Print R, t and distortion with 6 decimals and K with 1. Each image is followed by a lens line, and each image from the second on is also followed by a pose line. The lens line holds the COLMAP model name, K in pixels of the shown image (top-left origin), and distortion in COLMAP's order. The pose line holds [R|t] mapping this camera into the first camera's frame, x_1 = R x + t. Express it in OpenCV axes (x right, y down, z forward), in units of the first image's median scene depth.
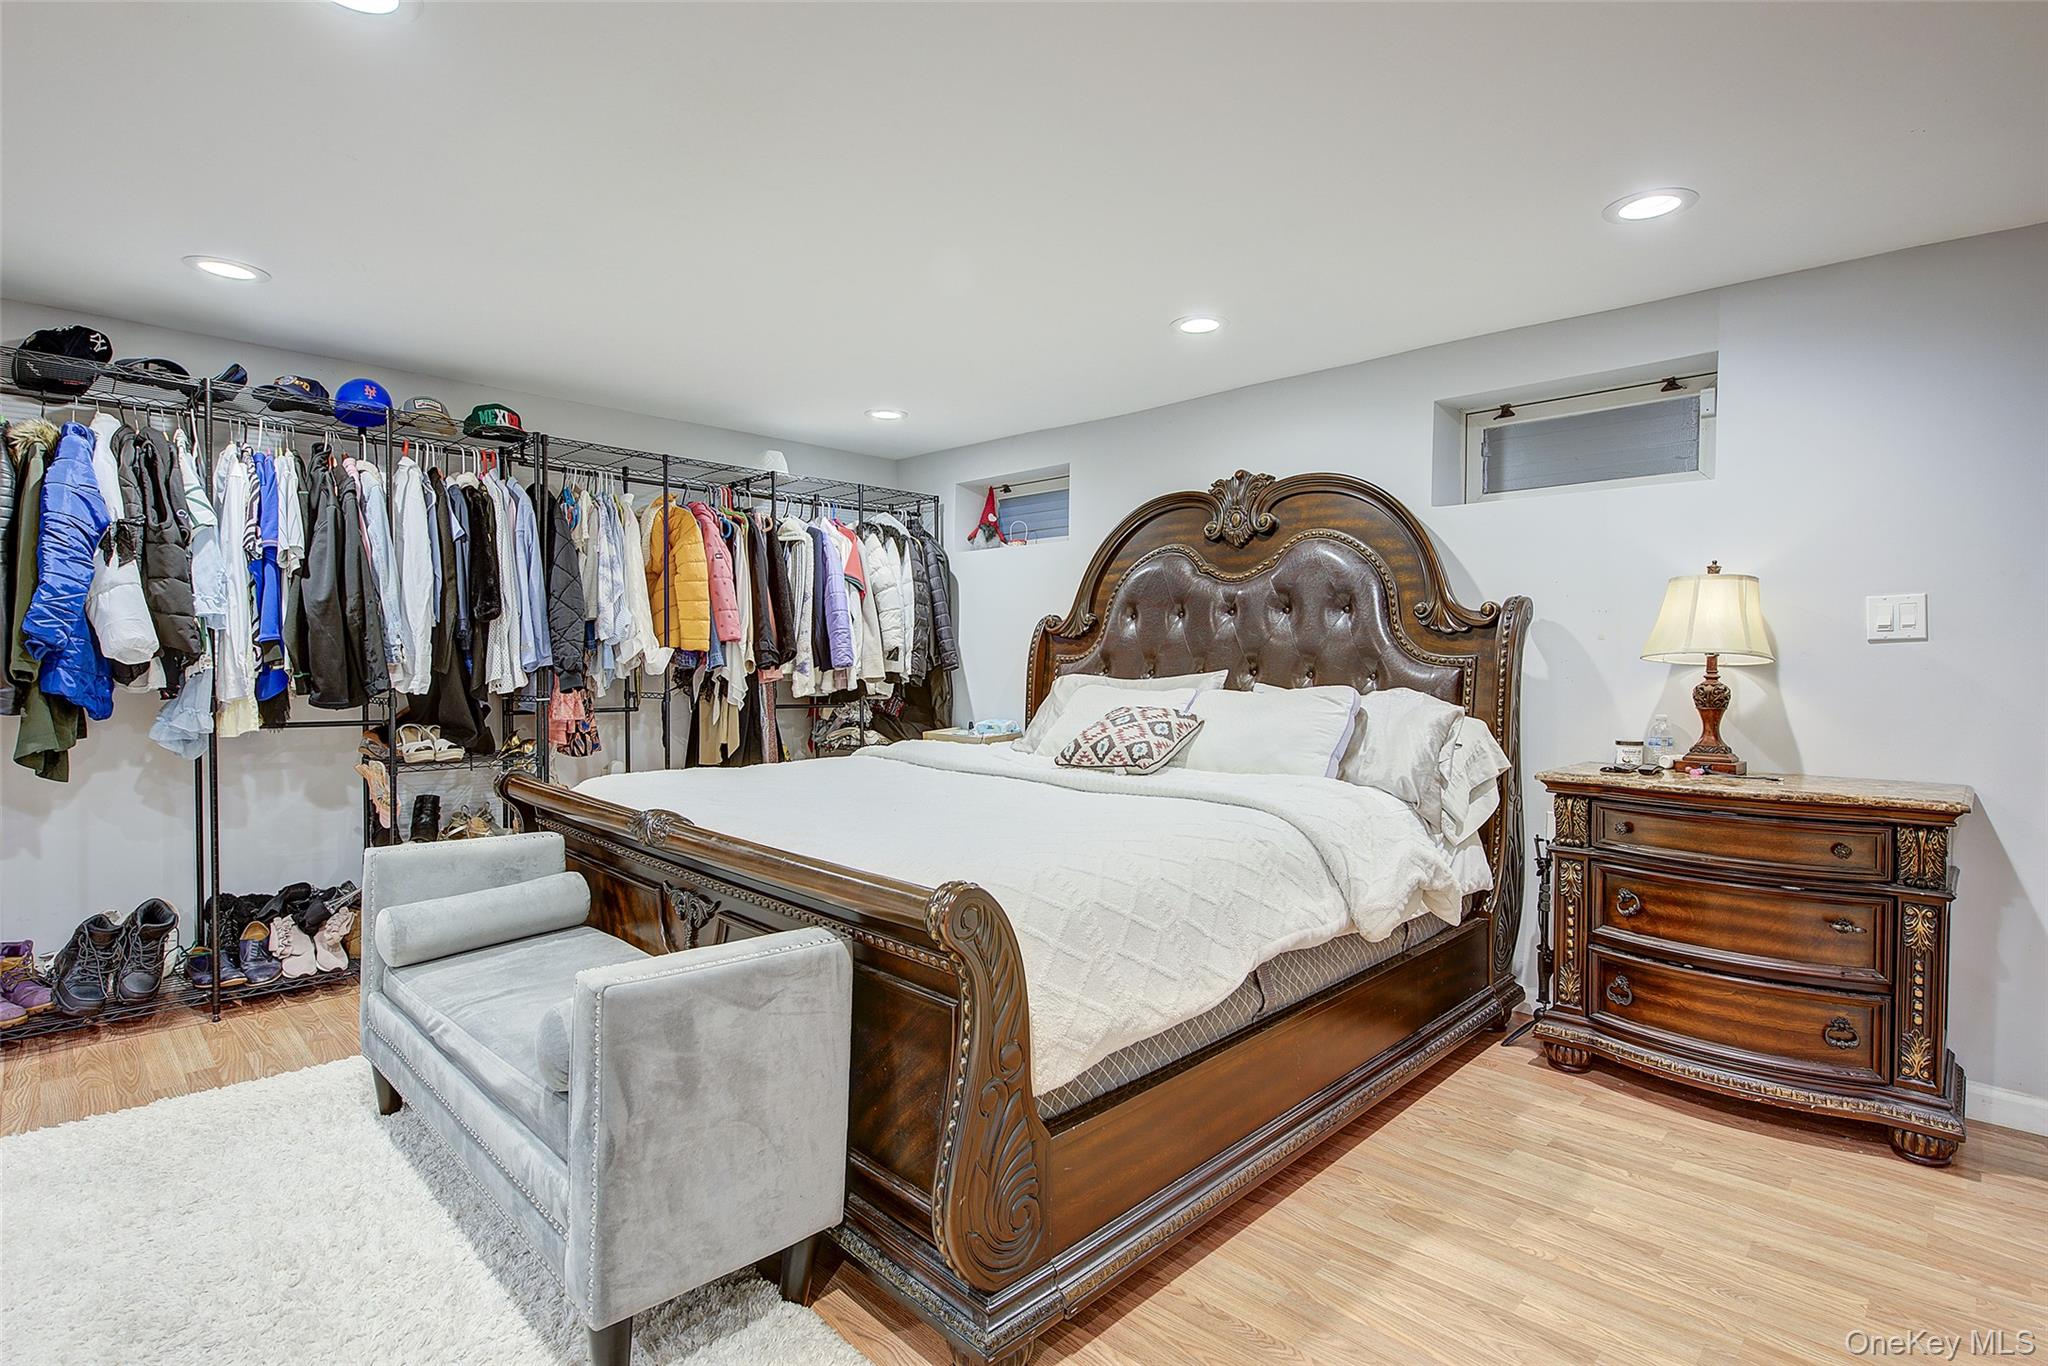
lens RADIAL K [[999.9, 0, 1022.1], [0, 999.9, 663.4], [0, 0, 1]] dist [0.001052, 0.000161]
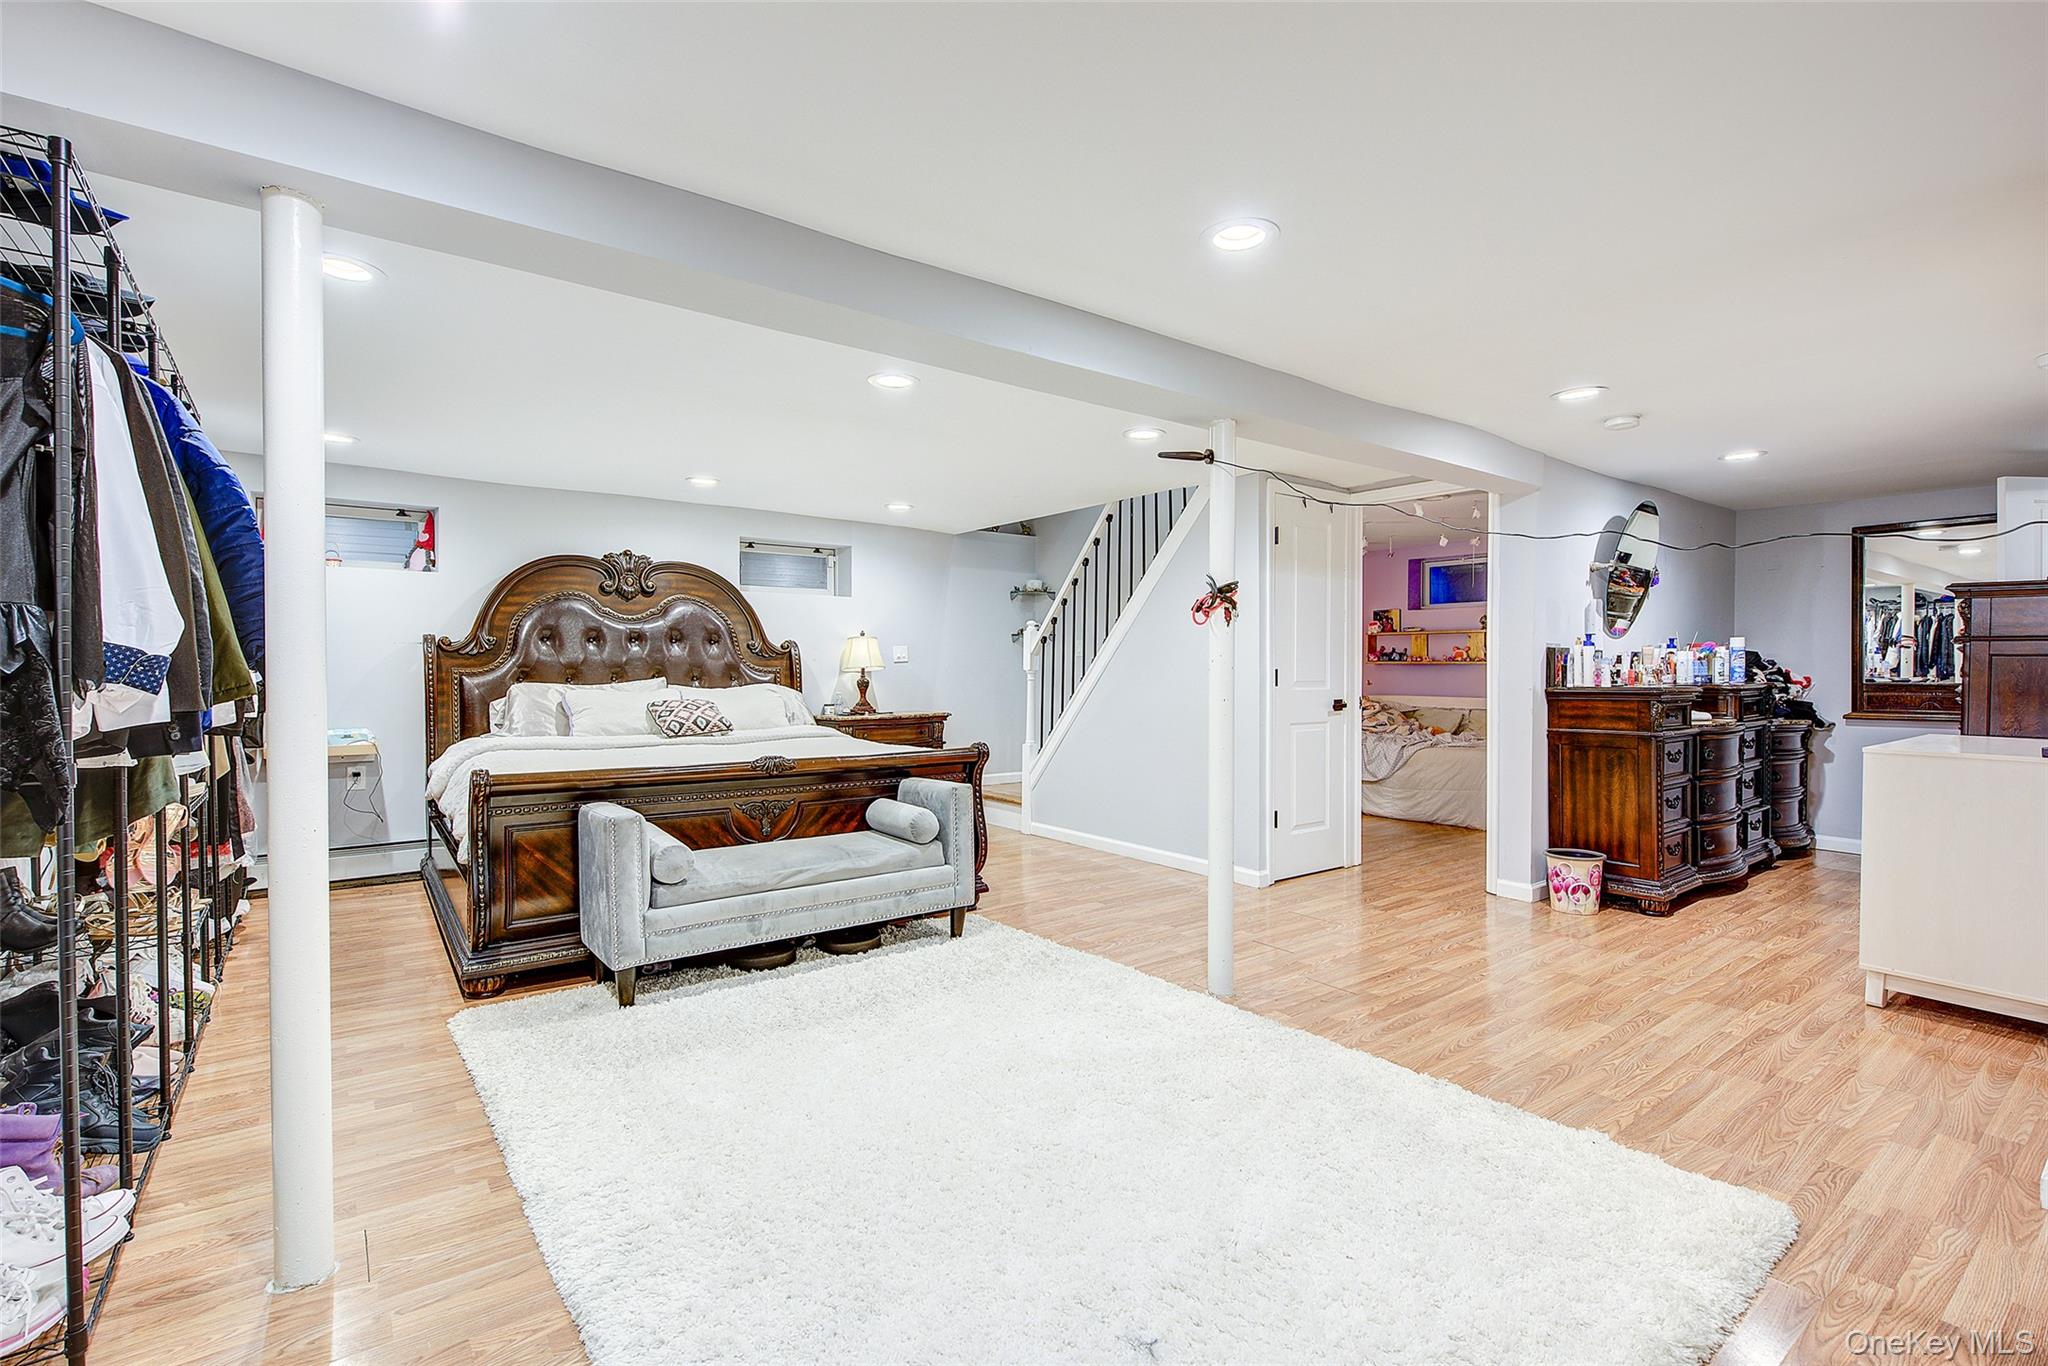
lens RADIAL K [[933.4, 0, 1021.9], [0, 933.4, 683.4], [0, 0, 1]] dist [0.001209, 0.000044]
pose [[0.129421, -0.018249, 0.991422, -1.431947], [0.011627, 0.999790, 0.016886, -0.002957], [-0.991522, 0.009342, 0.129606, 0.253468]]
